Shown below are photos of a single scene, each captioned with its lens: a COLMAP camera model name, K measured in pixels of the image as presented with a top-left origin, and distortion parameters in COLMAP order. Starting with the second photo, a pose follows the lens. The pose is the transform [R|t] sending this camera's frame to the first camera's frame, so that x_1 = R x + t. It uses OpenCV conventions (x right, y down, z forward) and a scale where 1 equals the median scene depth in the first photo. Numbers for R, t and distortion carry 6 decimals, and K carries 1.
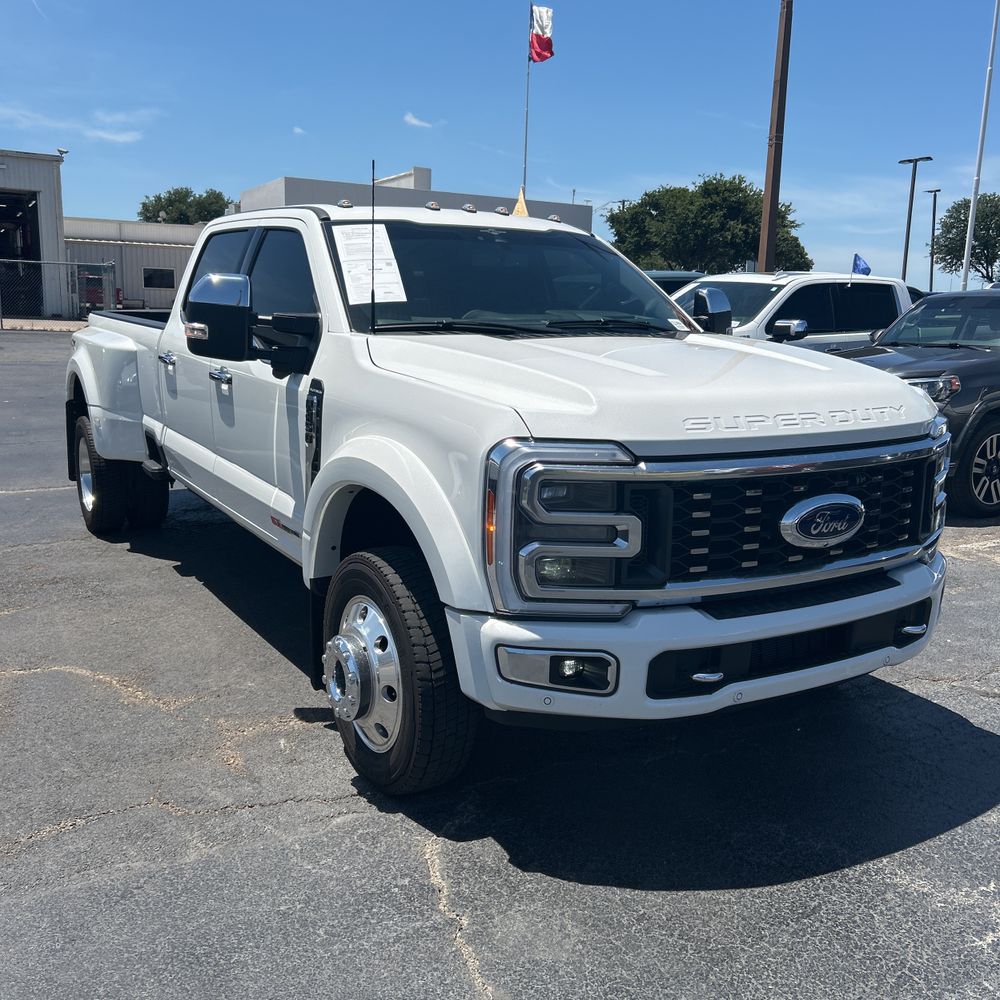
lens RADIAL K [[1018.9, 0, 502.0], [0, 1018.9, 496.4], [0, 0, 1]] dist [0.080819, -0.152842]
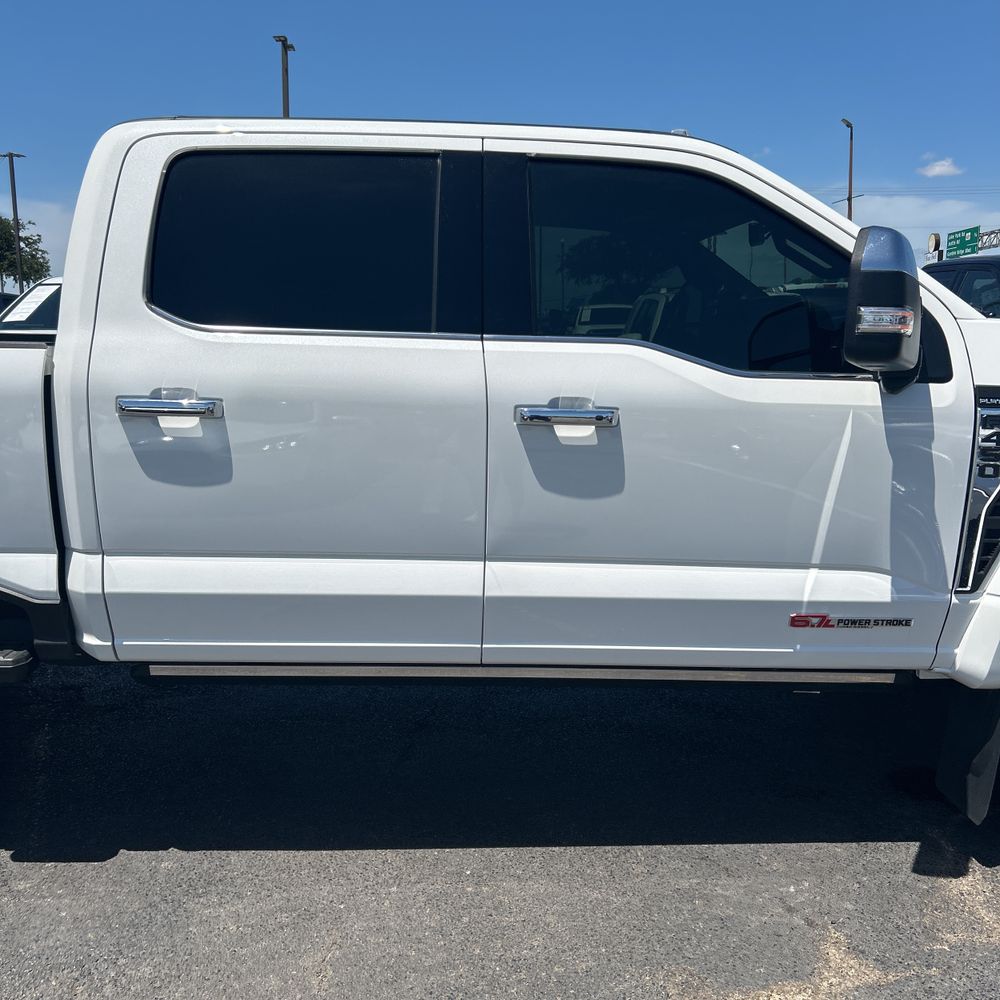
lens RADIAL K [[1015.0, 0, 523.3], [0, 1015.0, 486.5], [0, 0, 1]] dist [0.097917, -0.191100]
pose [[0.497942, -0.147111, 0.854642, -0.845555], [0.170616, 0.982864, 0.069776, -0.133816], [-0.850261, 0.111071, 0.514509, 0.813932]]
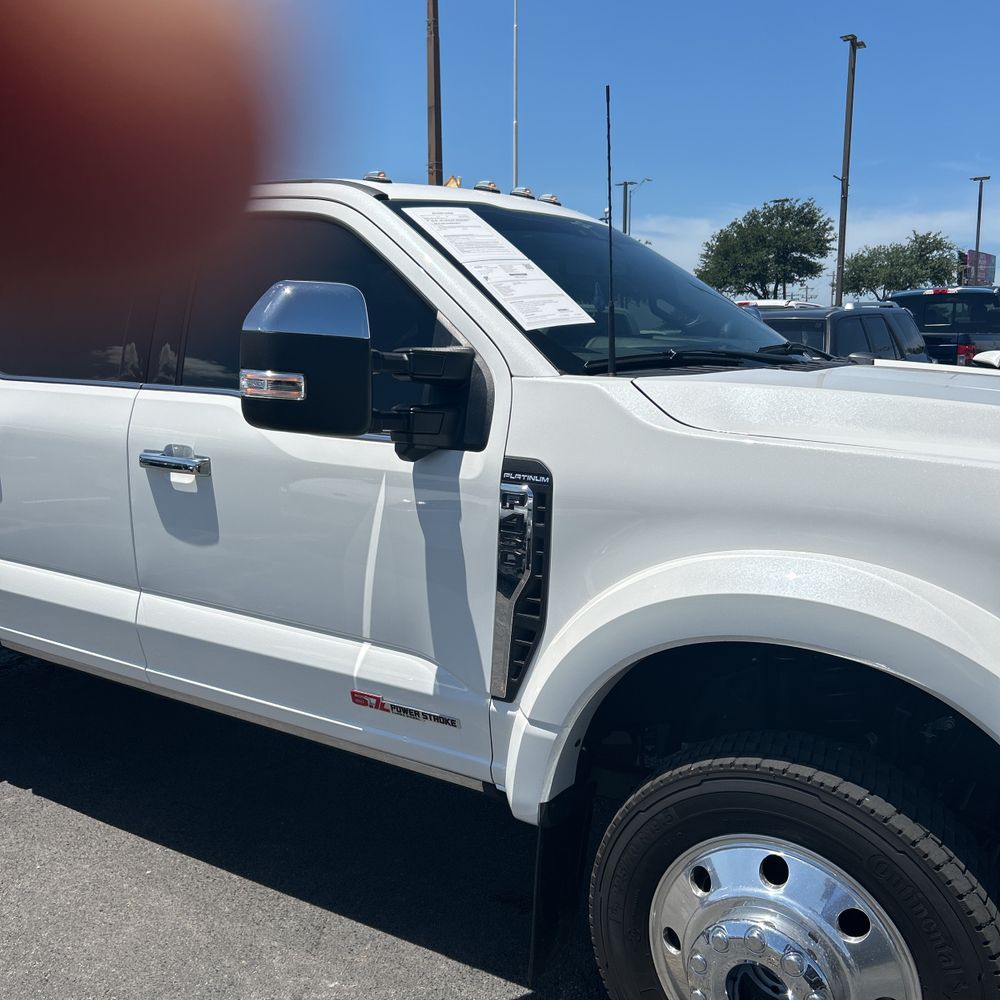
lens RADIAL K [[1018.9, 0, 502.0], [0, 1018.9, 496.4], [0, 0, 1]] dist [0.080819, -0.152842]
pose [[0.906661, -0.090742, 0.411984, -0.383492], [0.105644, 0.994312, -0.013489, -0.076523], [-0.408417, 0.055754, 0.911091, 0.423855]]
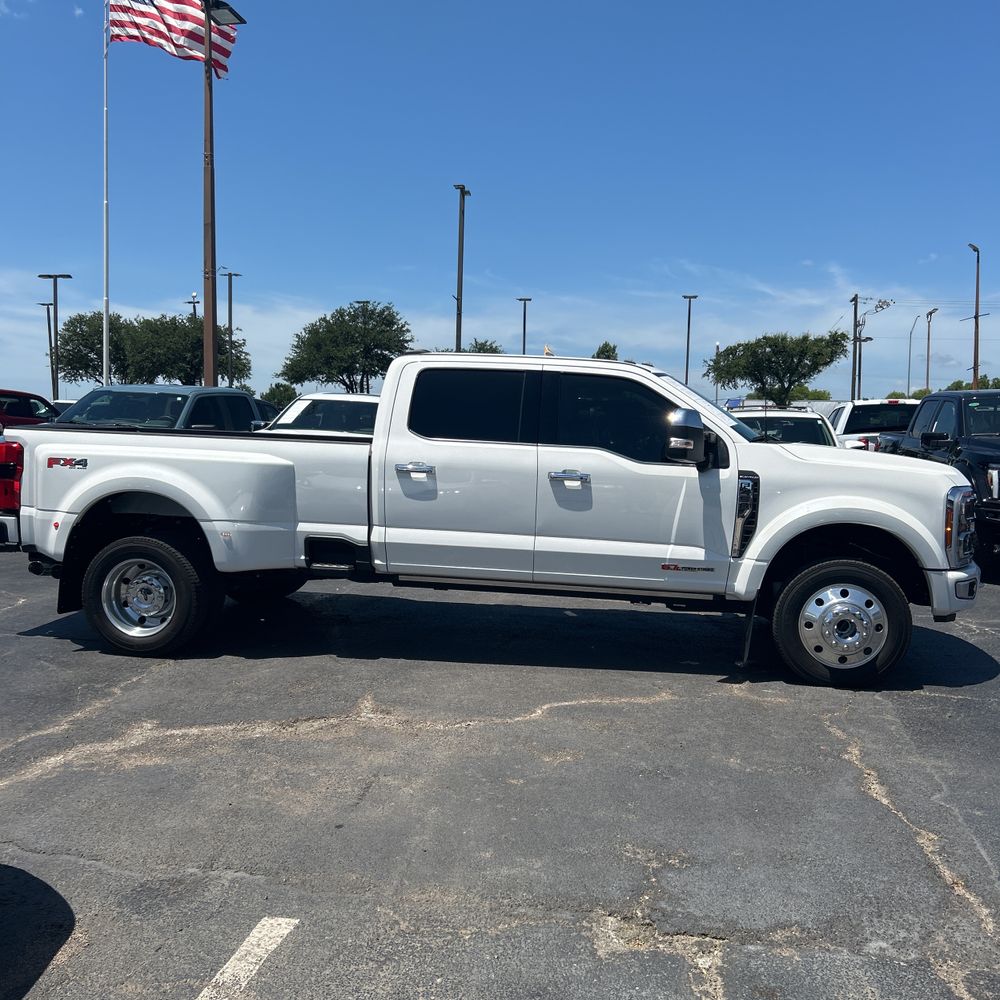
lens RADIAL K [[1018.9, 0, 502.0], [0, 1018.9, 496.4], [0, 0, 1]] dist [0.080819, -0.152842]
pose [[0.639891, -0.055142, 0.766484, -1.538192], [0.132438, 0.990411, -0.039313, -0.053139], [-0.756967, 0.126667, 0.641059, 0.203287]]
